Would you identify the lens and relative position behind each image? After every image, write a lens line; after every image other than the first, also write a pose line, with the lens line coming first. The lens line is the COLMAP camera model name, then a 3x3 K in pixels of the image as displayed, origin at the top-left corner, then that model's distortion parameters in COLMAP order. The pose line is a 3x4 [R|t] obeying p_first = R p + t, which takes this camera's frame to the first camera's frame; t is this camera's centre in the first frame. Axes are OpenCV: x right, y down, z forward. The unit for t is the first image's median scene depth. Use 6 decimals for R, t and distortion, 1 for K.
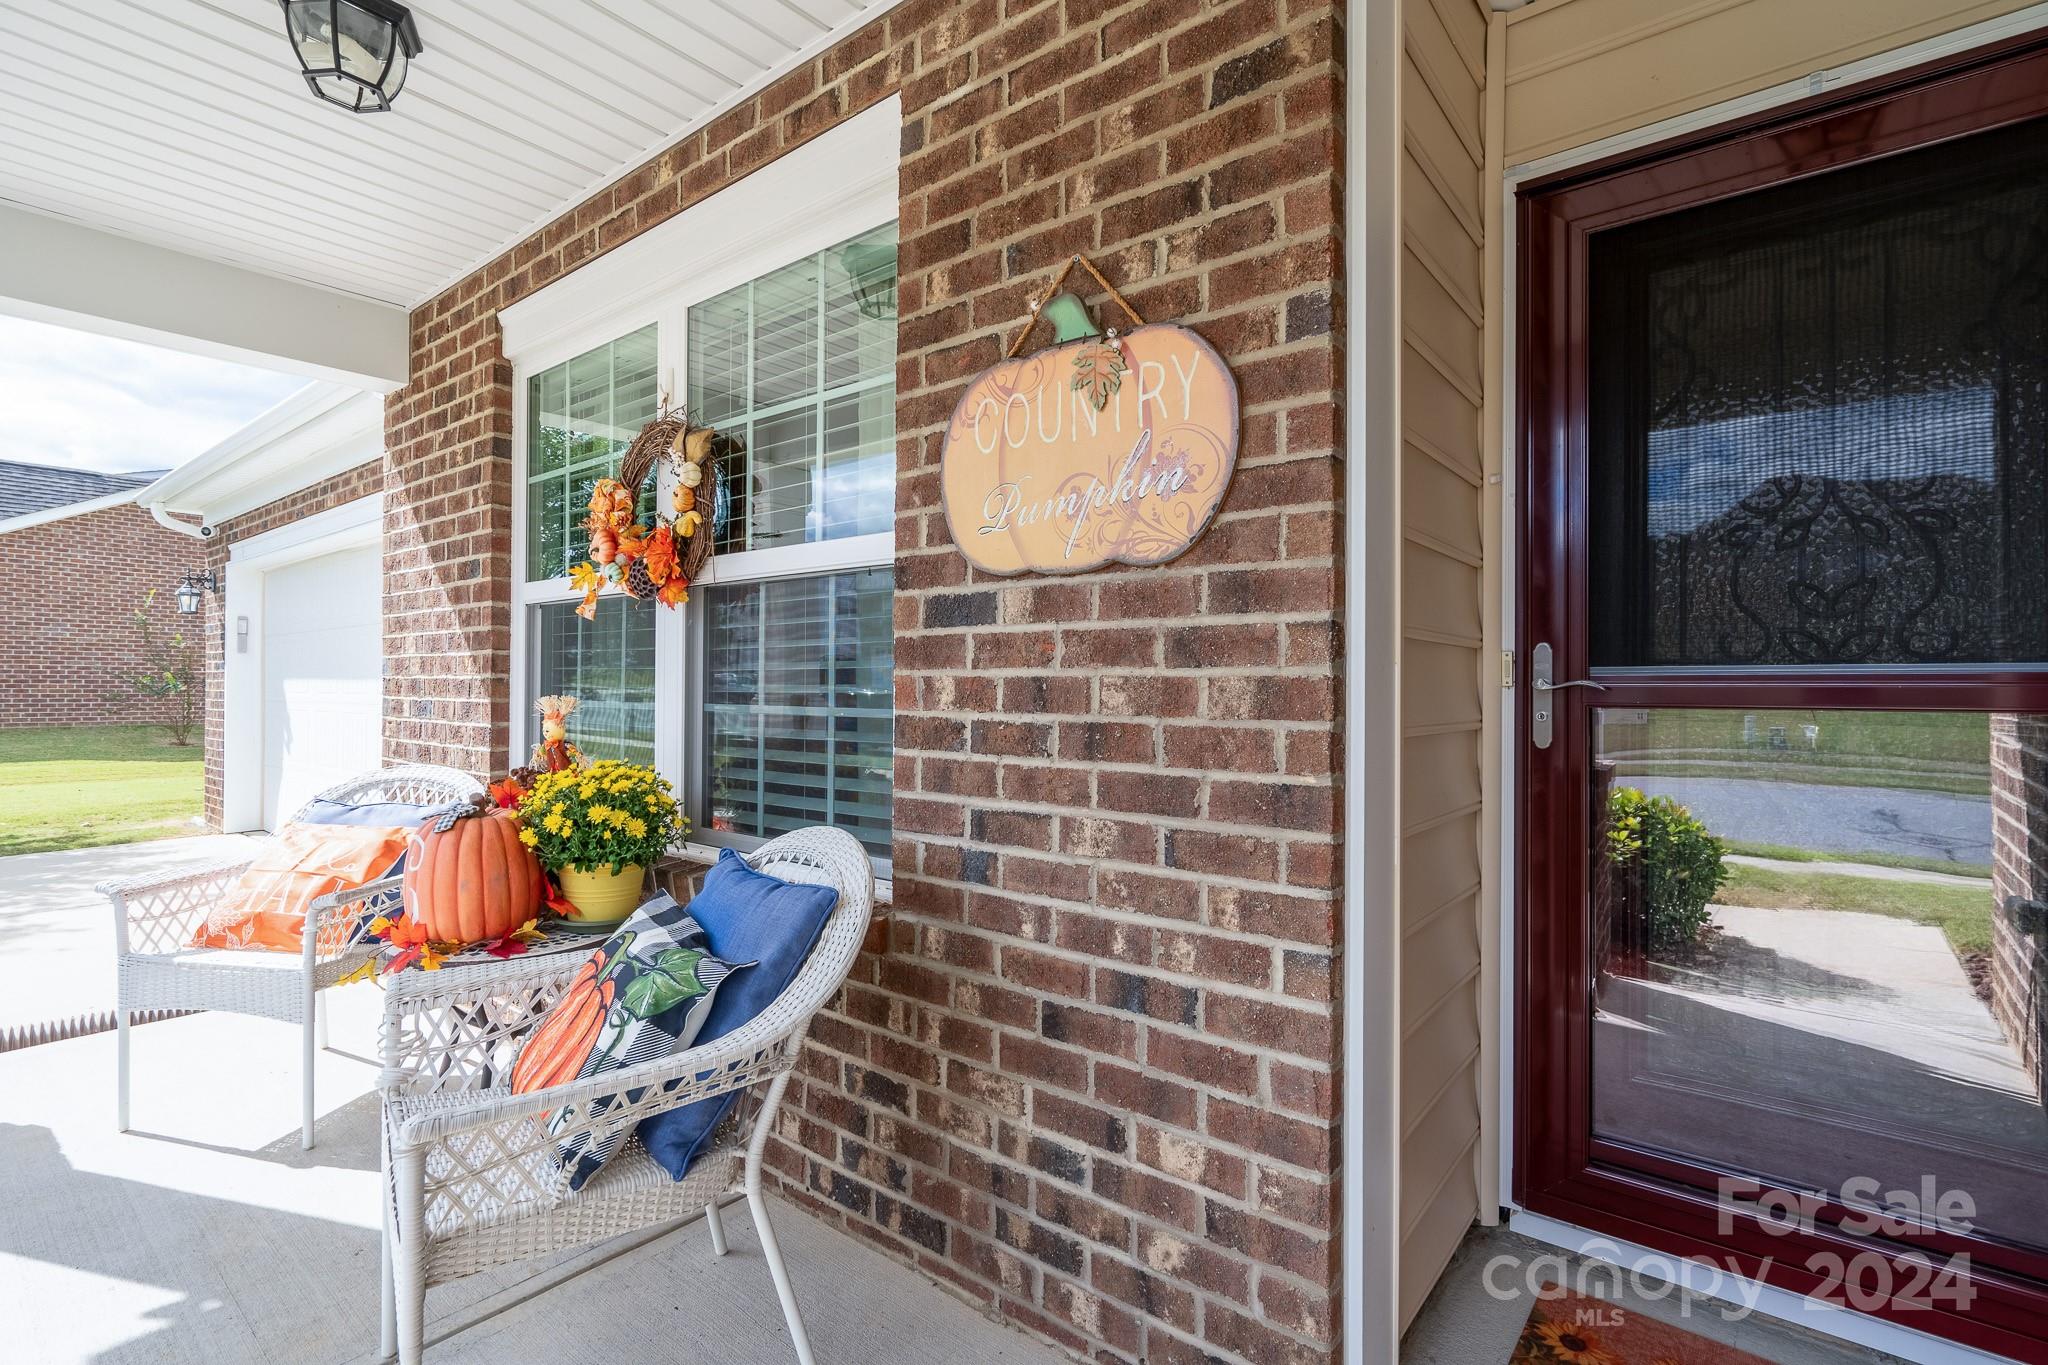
lens RADIAL K [[932.0, 0, 1006.6], [0, 932.0, 684.4], [0, 0, 1]] dist [-0.003280, 0.003236]
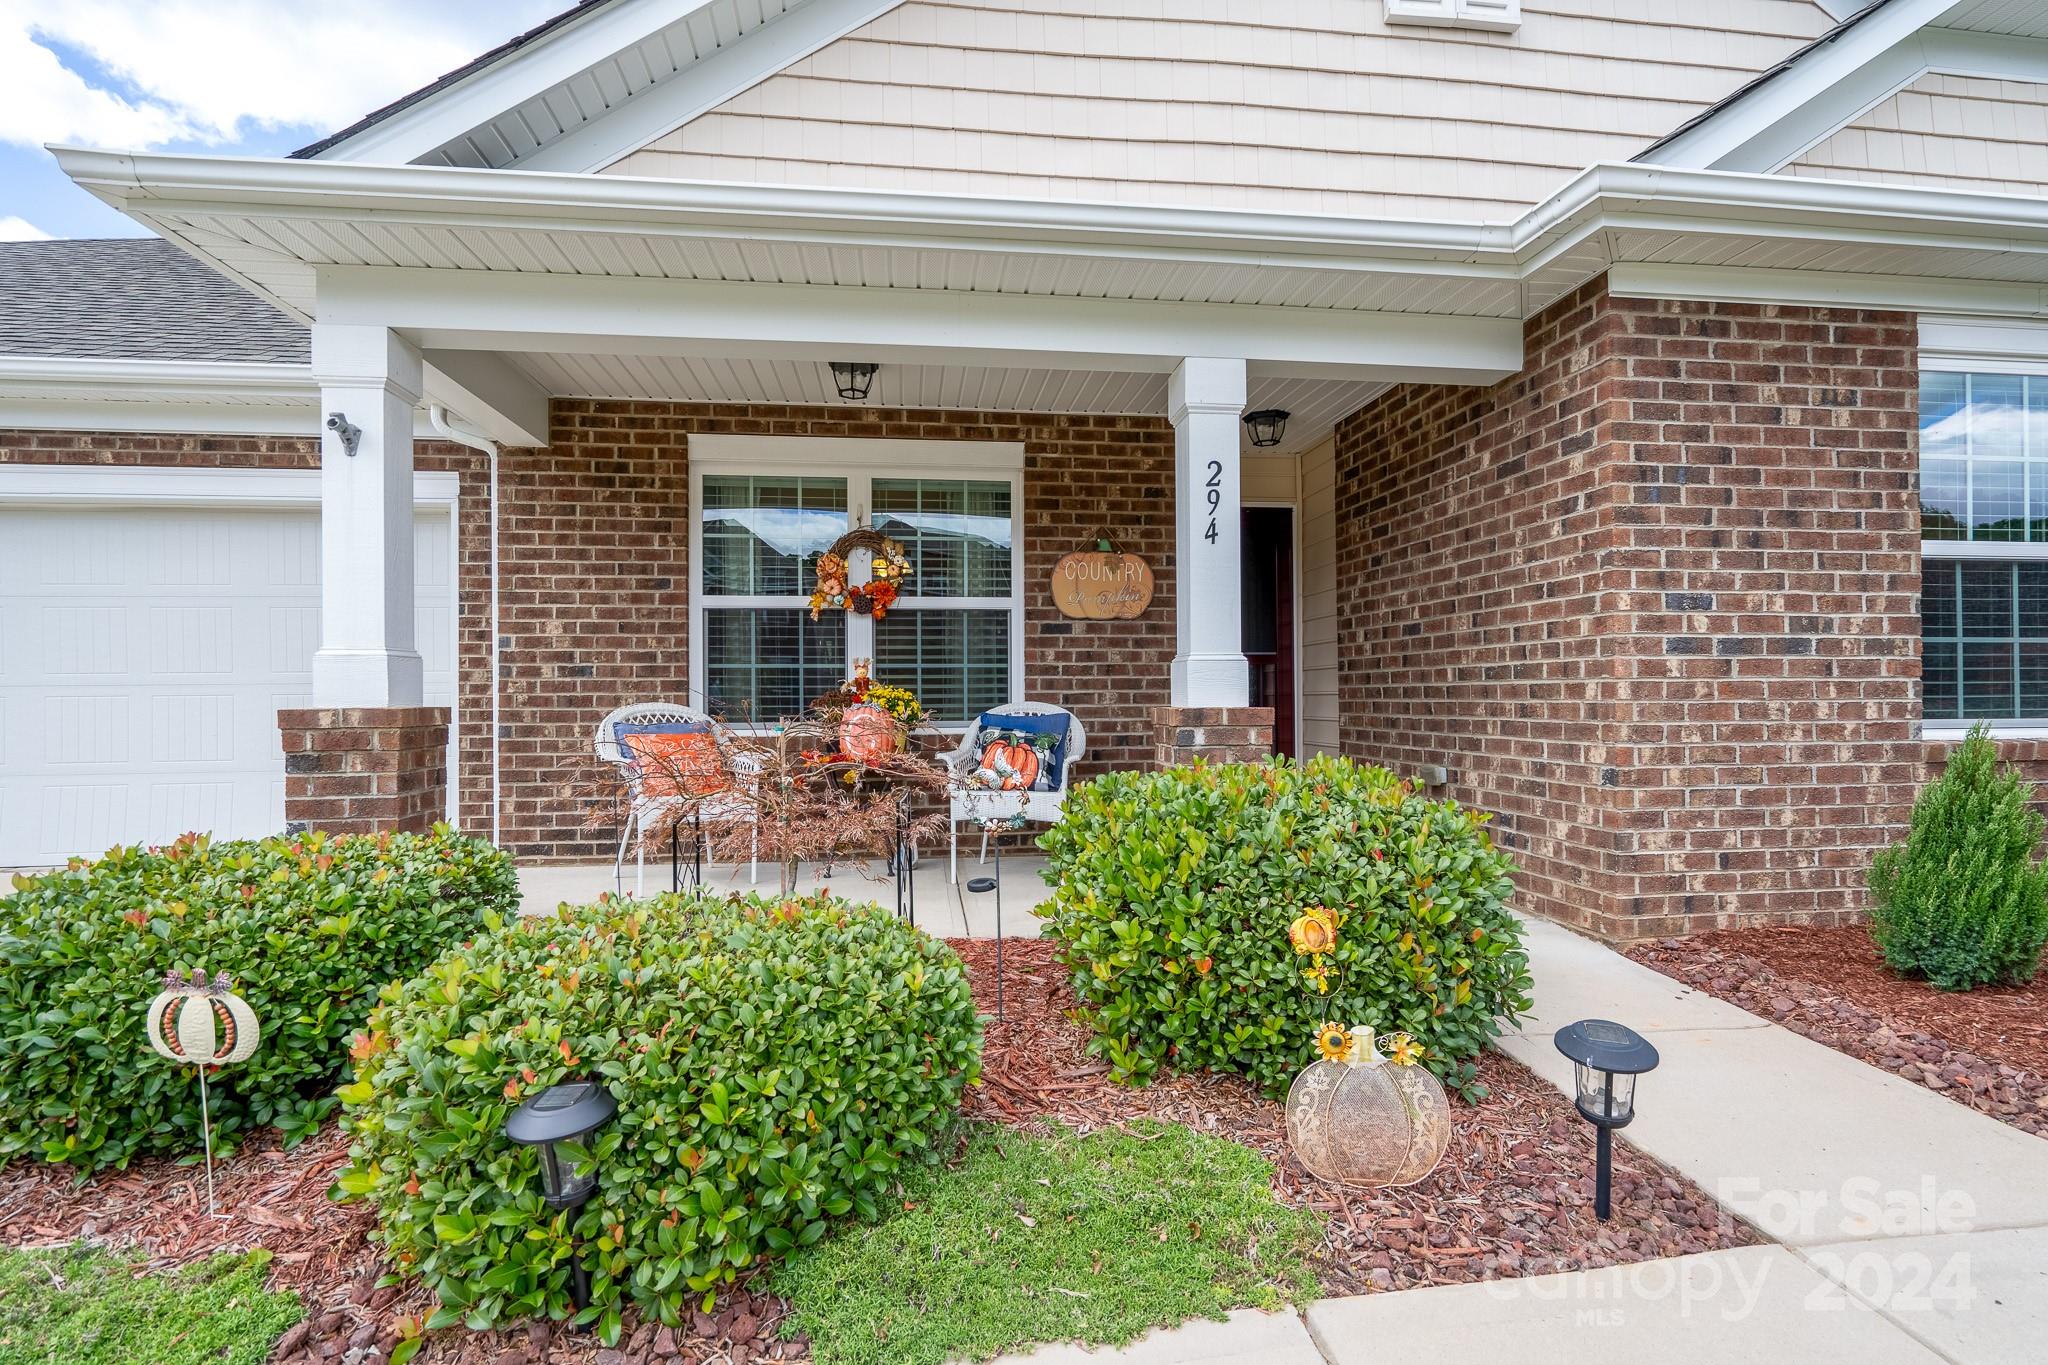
lens RADIAL K [[932.0, 0, 1059.2], [0, 932.0, 690.0], [0, 0, 1]] dist [-0.003280, 0.003236]
pose [[0.700911, -0.008199, 0.713201, -2.304392], [0.008237, 0.999960, 0.003401, 0.113719], [-0.713201, 0.003490, 0.700951, -1.172091]]
